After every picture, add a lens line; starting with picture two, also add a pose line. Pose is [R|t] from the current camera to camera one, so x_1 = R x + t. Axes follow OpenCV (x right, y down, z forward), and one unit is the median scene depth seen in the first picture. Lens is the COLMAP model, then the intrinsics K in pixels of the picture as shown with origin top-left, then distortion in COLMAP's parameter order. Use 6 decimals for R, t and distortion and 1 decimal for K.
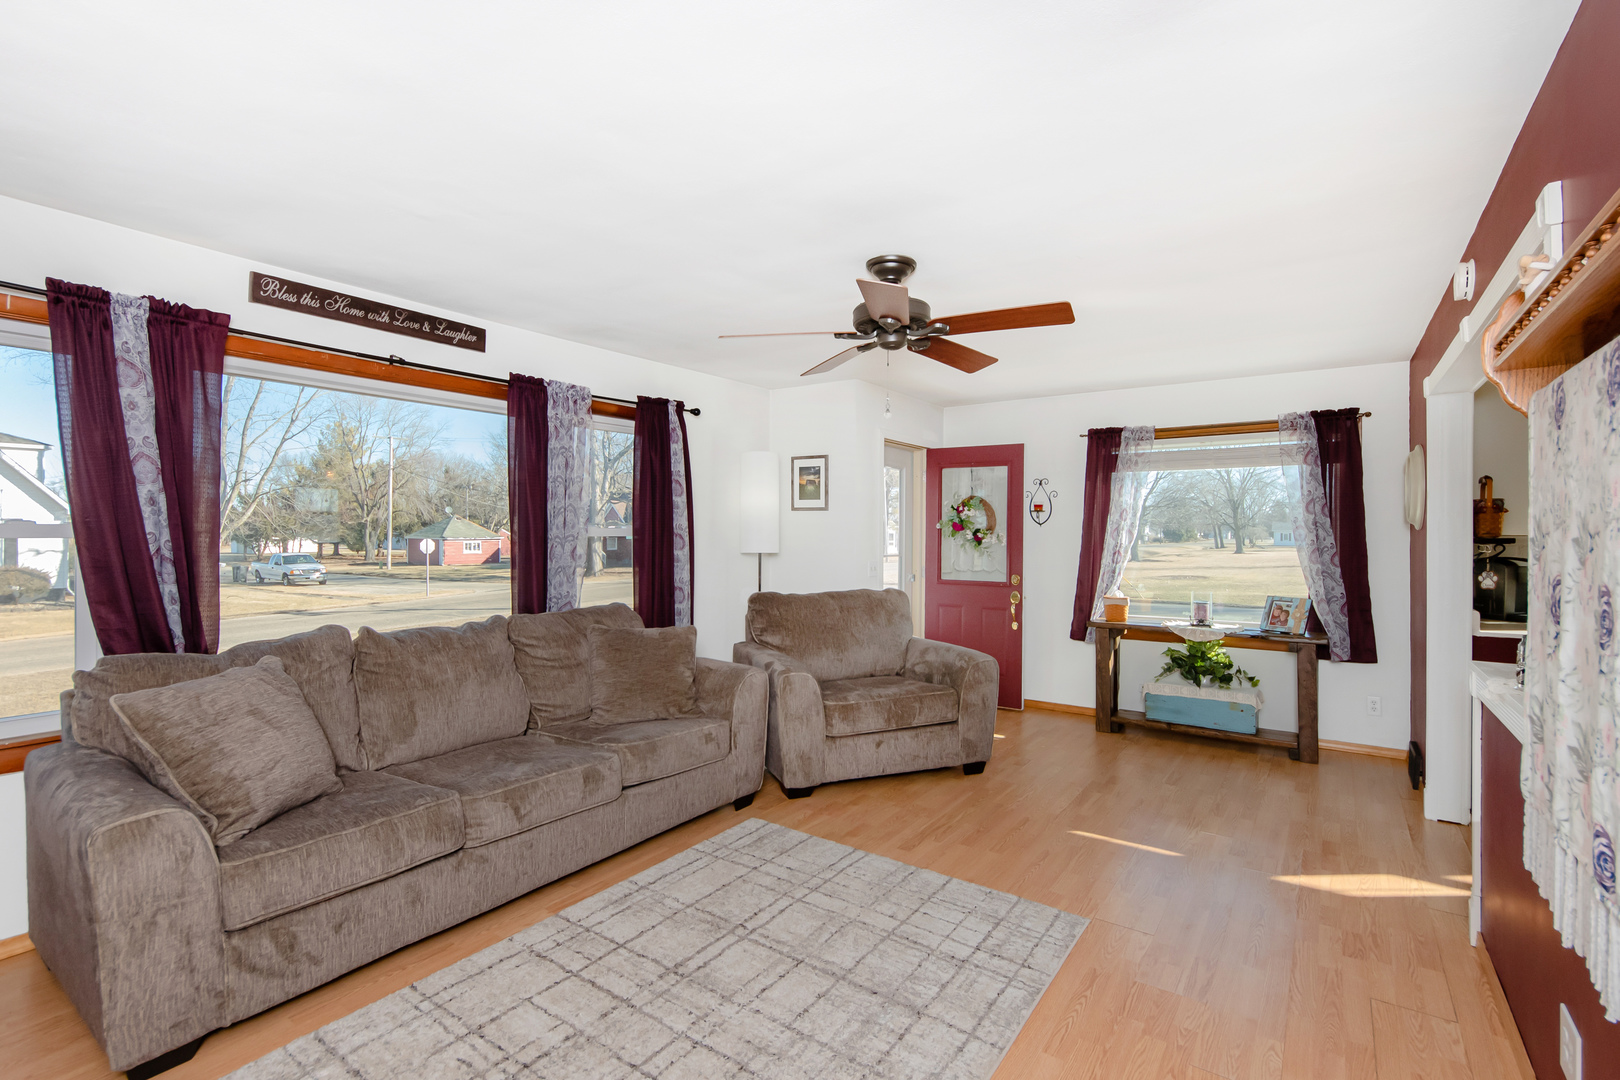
lens RADIAL K [[731.1, 0, 818.3], [0, 731.1, 541.0], [0, 0, 1]] dist [-0.003281, -0.000270]
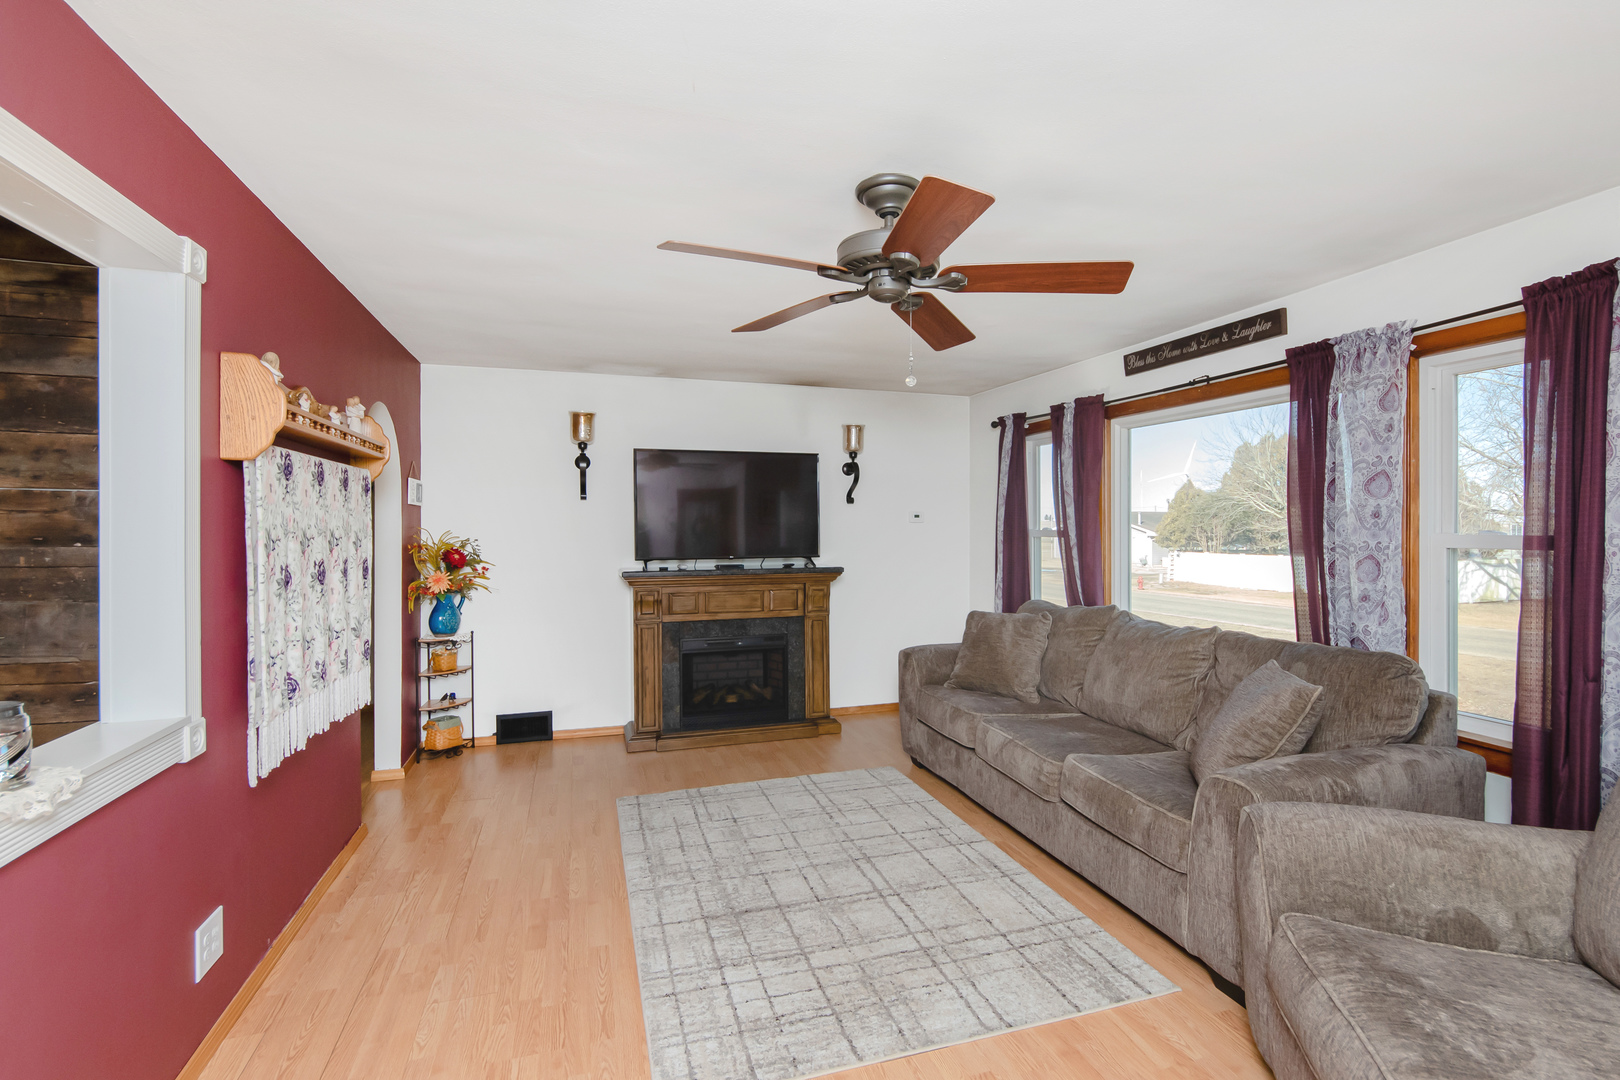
lens RADIAL K [[731.1, 0, 816.8], [0, 731.1, 536.9], [0, 0, 1]] dist [-0.003281, -0.000270]
pose [[-0.603561, 0.006095, -0.797294, 0.734482], [-0.015804, 0.999683, 0.019606, -0.026921], [0.797160, 0.024433, -0.603273, 1.361337]]
